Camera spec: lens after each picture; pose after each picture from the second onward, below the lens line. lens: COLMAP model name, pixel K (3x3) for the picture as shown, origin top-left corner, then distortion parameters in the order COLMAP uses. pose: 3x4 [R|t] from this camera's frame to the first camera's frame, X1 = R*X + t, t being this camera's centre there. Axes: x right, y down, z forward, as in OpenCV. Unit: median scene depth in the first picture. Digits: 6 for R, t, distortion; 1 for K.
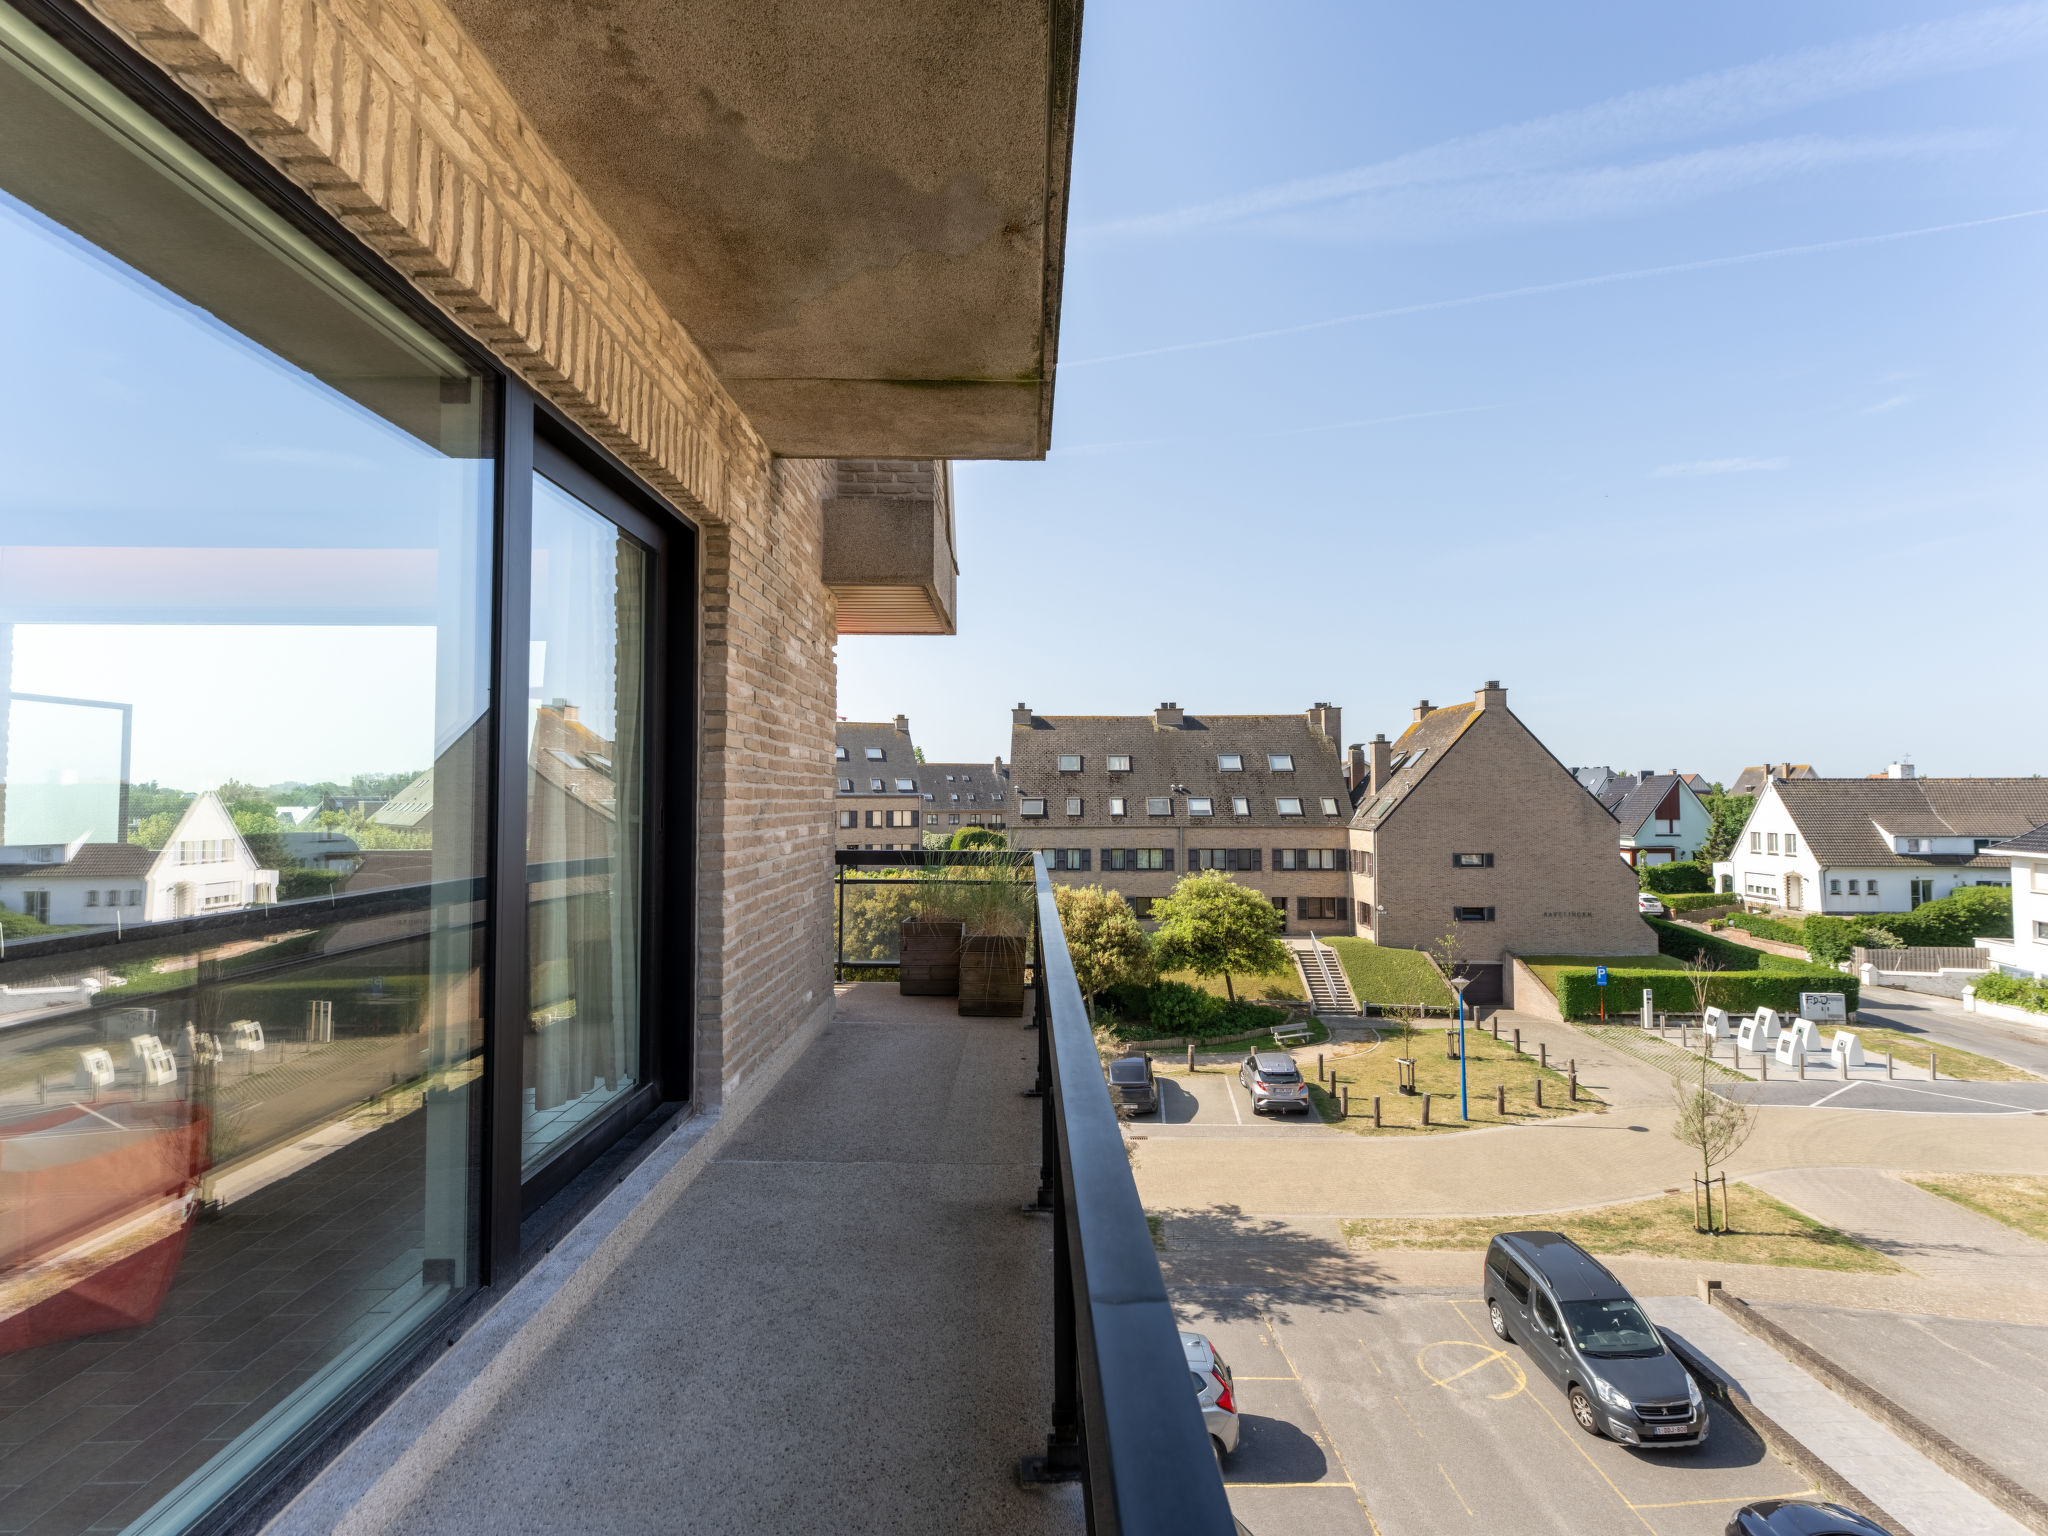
lens RADIAL K [[954.3, 0, 1039.3], [0, 954.3, 768.0], [0, 0, 1]] dist [0.000551, -0.000568]
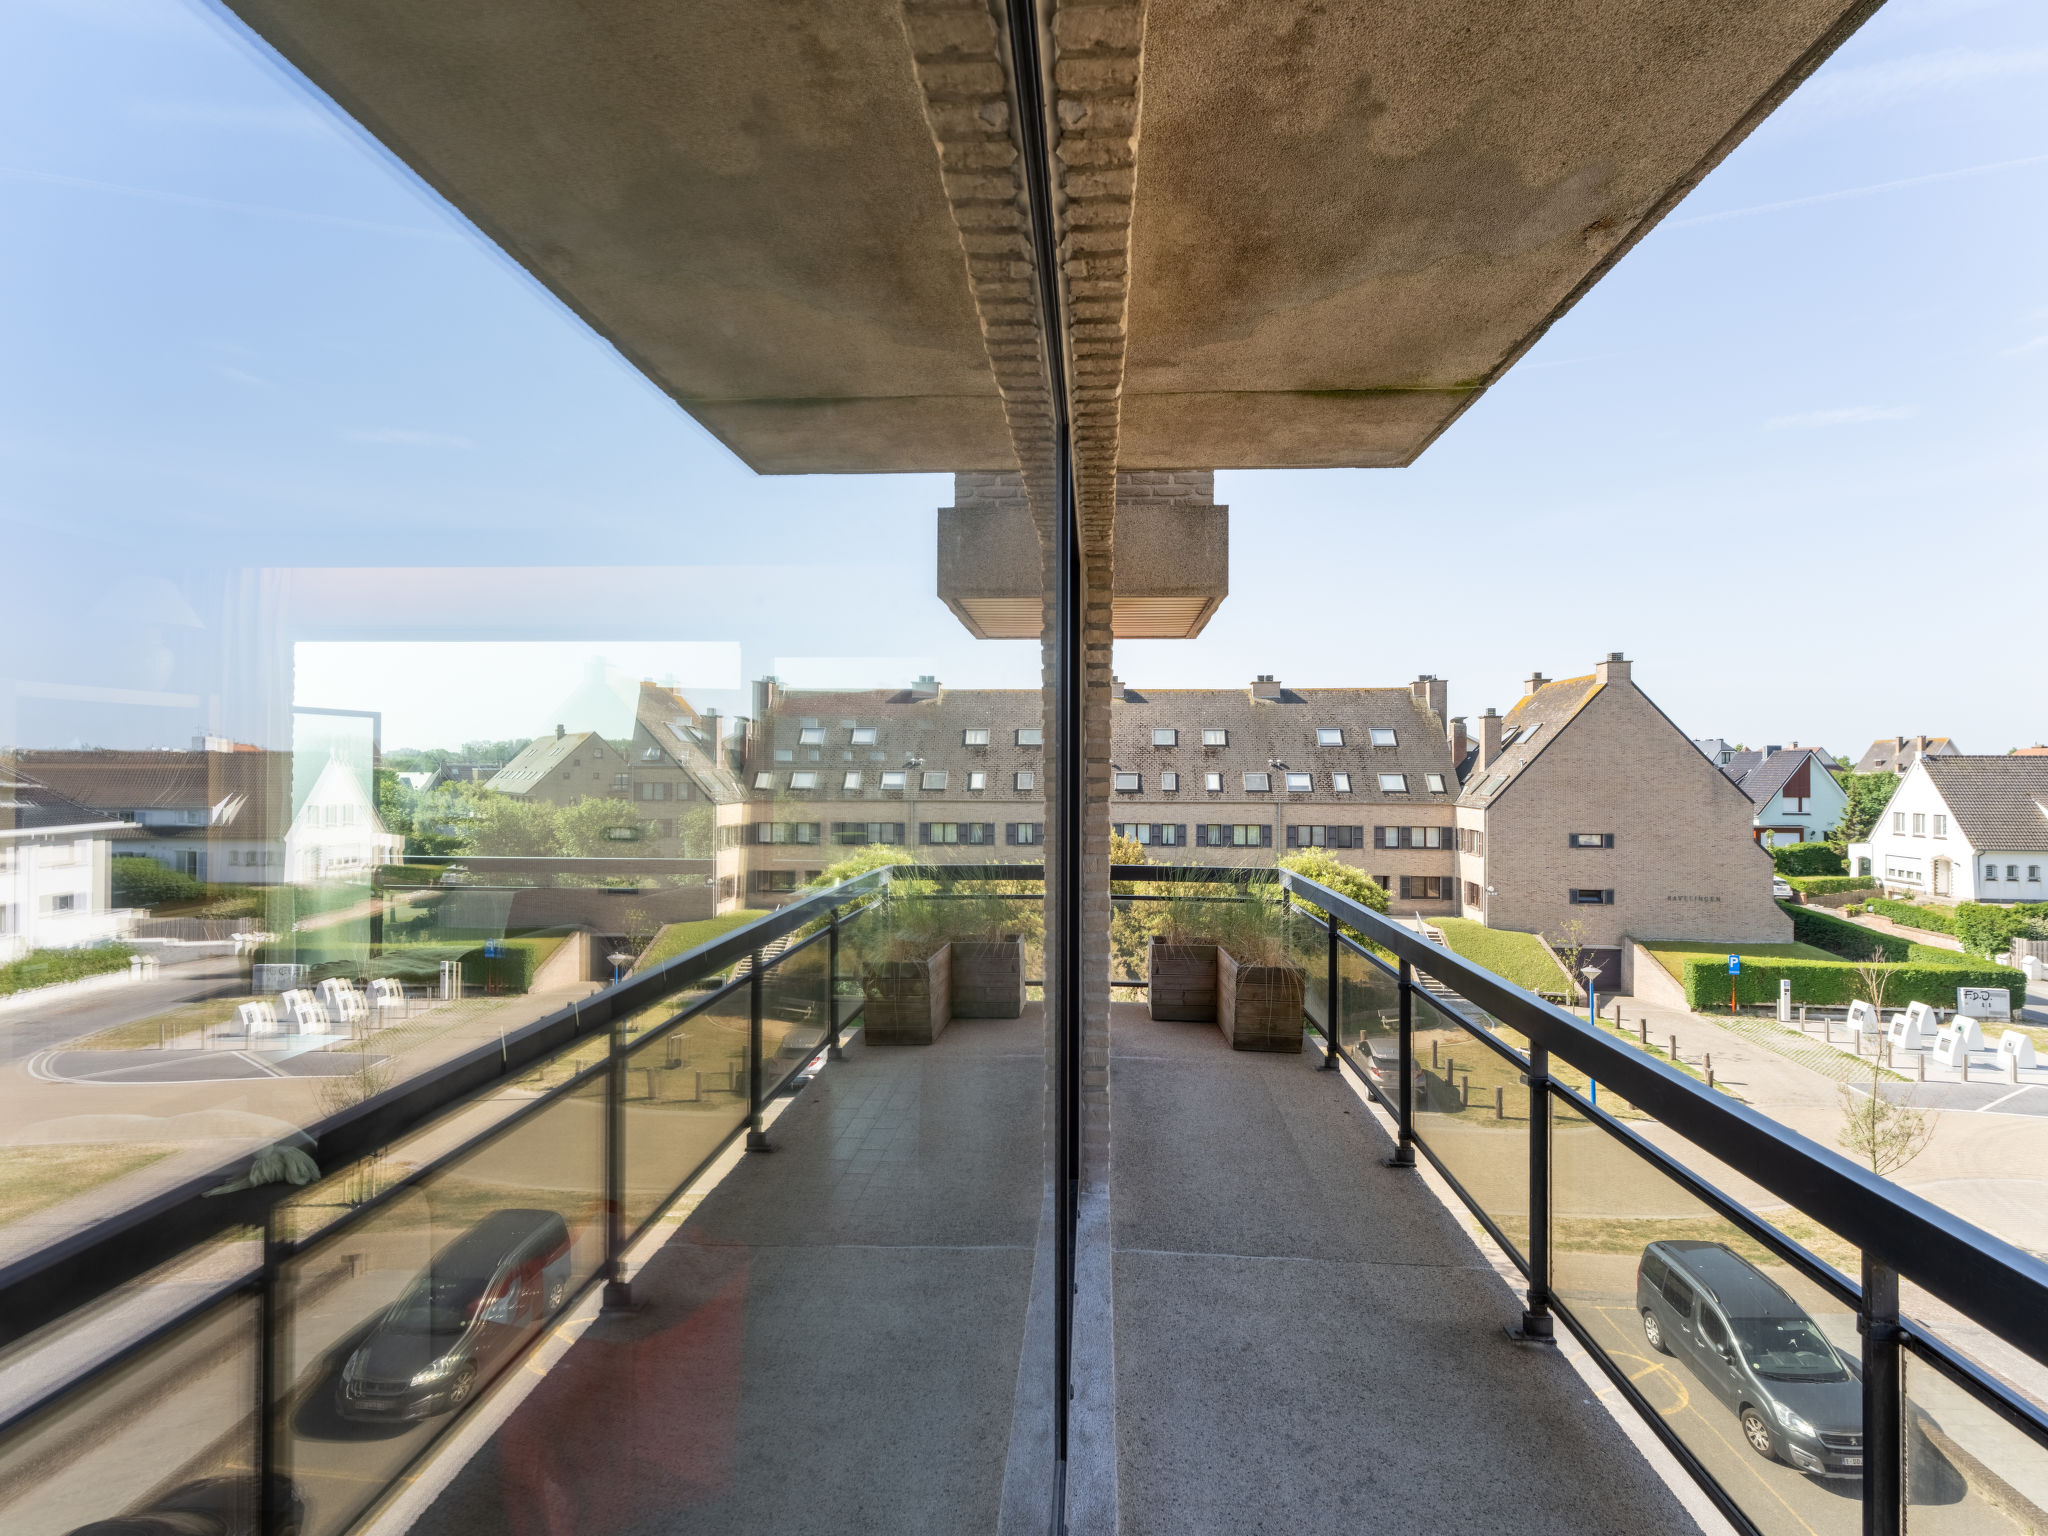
lens RADIAL K [[954.3, 0, 1039.3], [0, 954.3, 768.0], [0, 0, 1]] dist [0.000551, -0.000568]
pose [[0.996927, 0.005409, -0.078145, -0.022960], [-0.002880, 0.999470, 0.032436, -0.005709], [0.078279, -0.032112, 0.996414, 0.005611]]
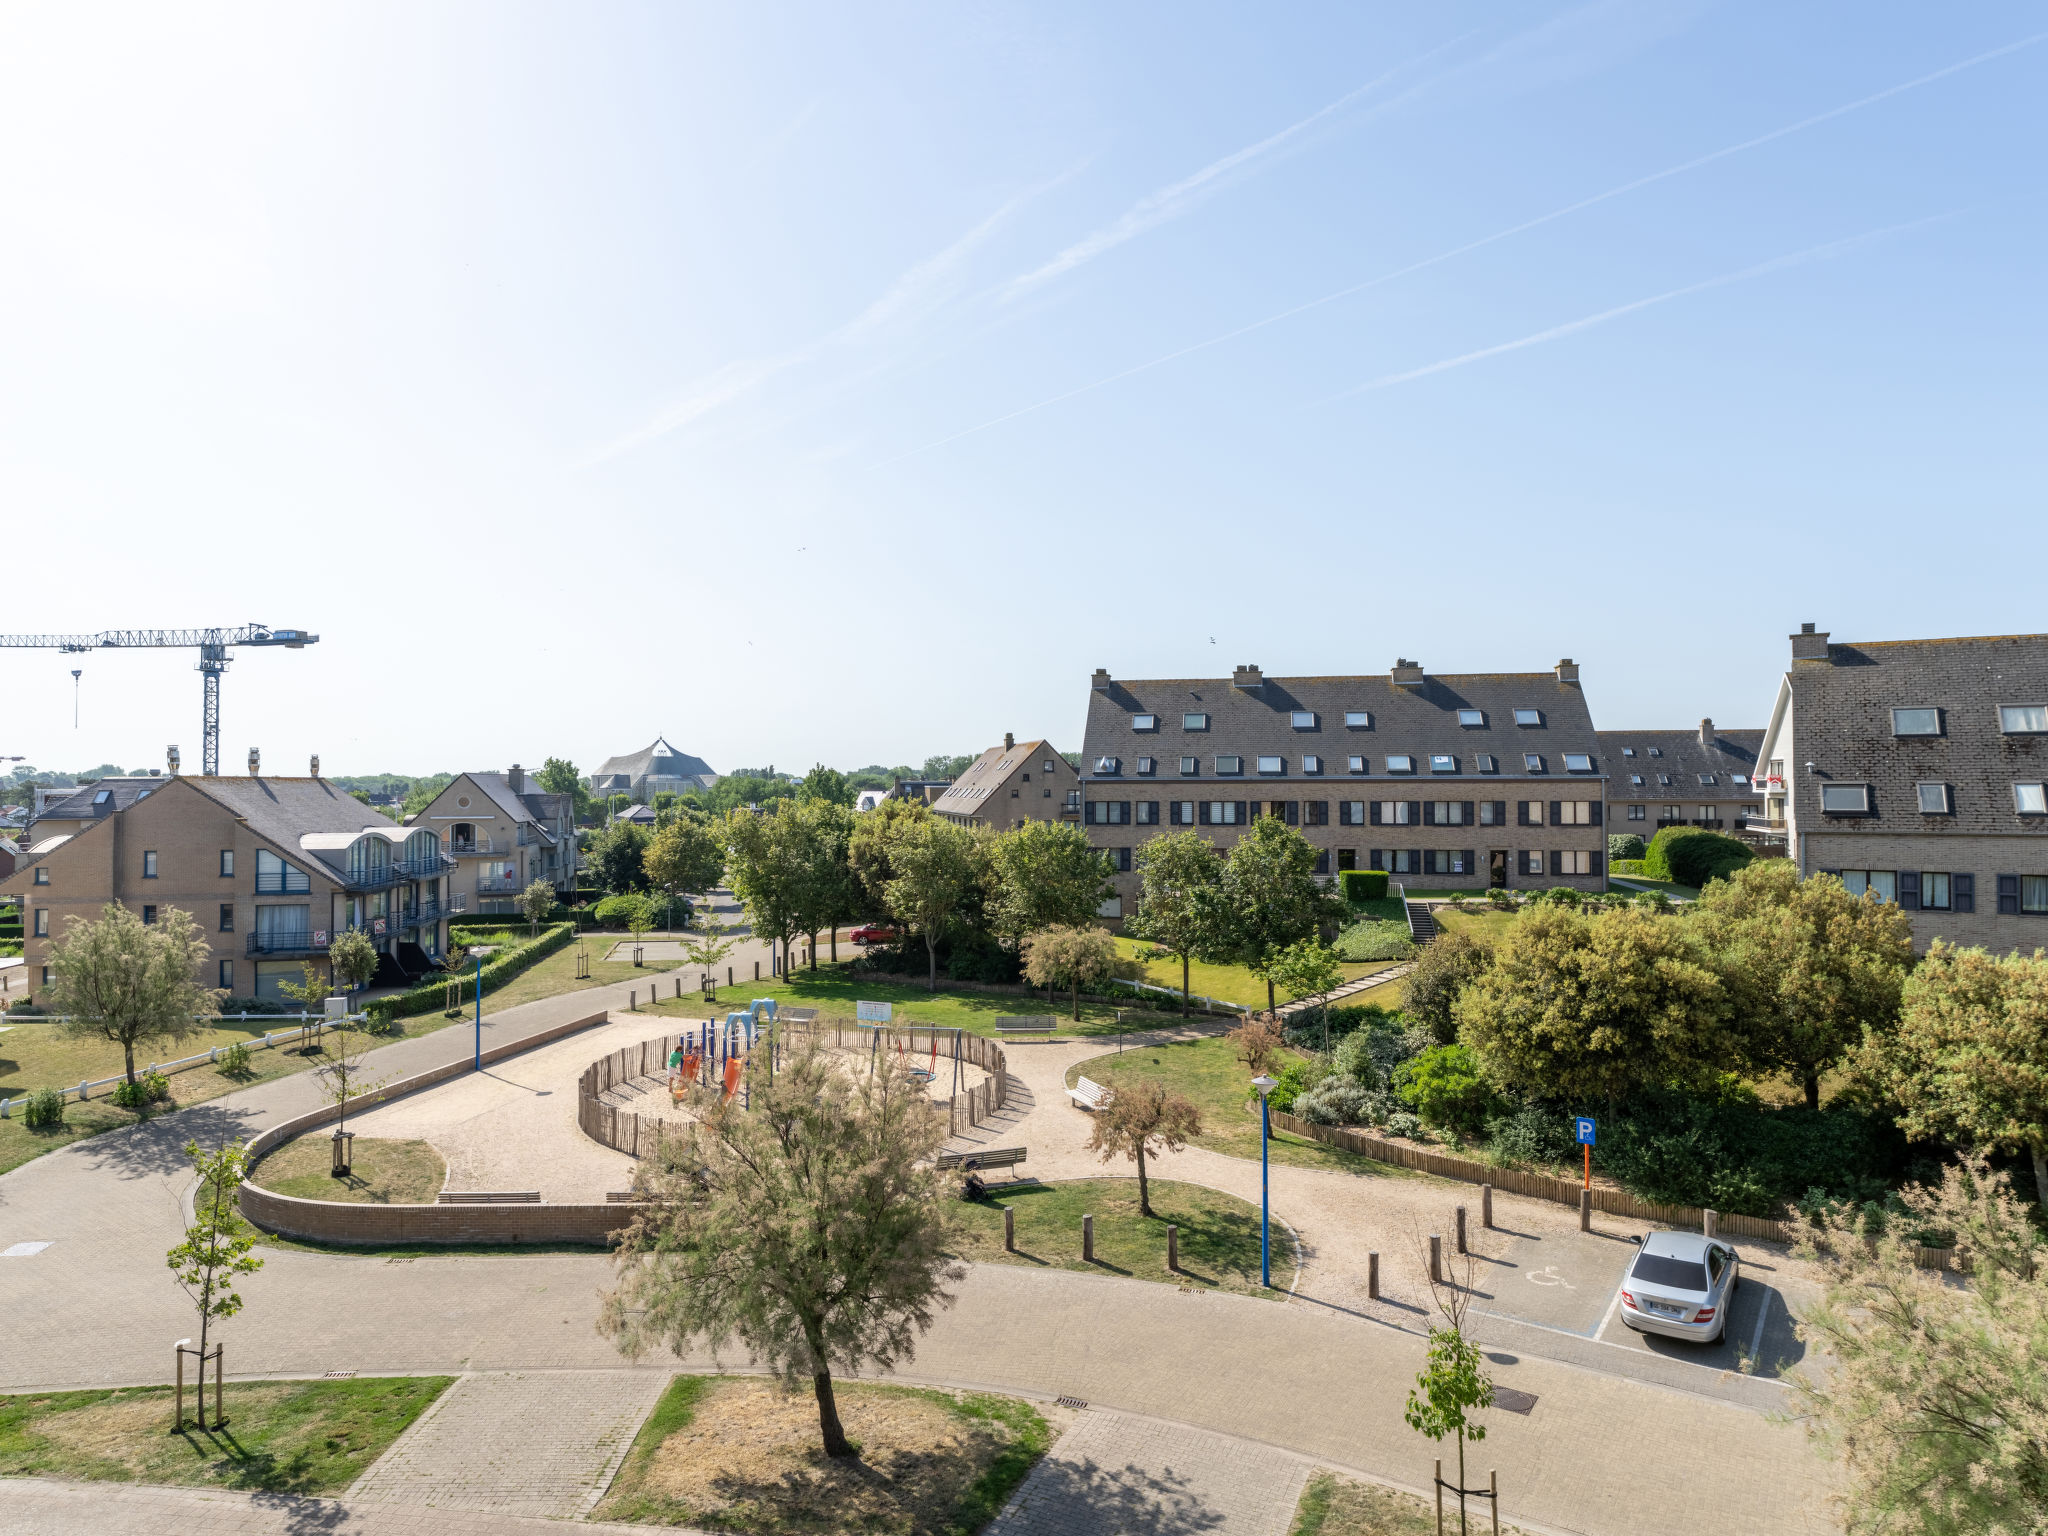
lens RADIAL K [[1198.8, 0, 1038.6], [0, 1198.8, 762.2], [0, 0, 1]] dist [0.000782, 0.002807]
pose [[0.863628, -0.010757, -0.504015, -0.070874], [0.018569, 0.999773, 0.010480, 0.002226], [0.503788, -0.018410, 0.863631, 0.129349]]
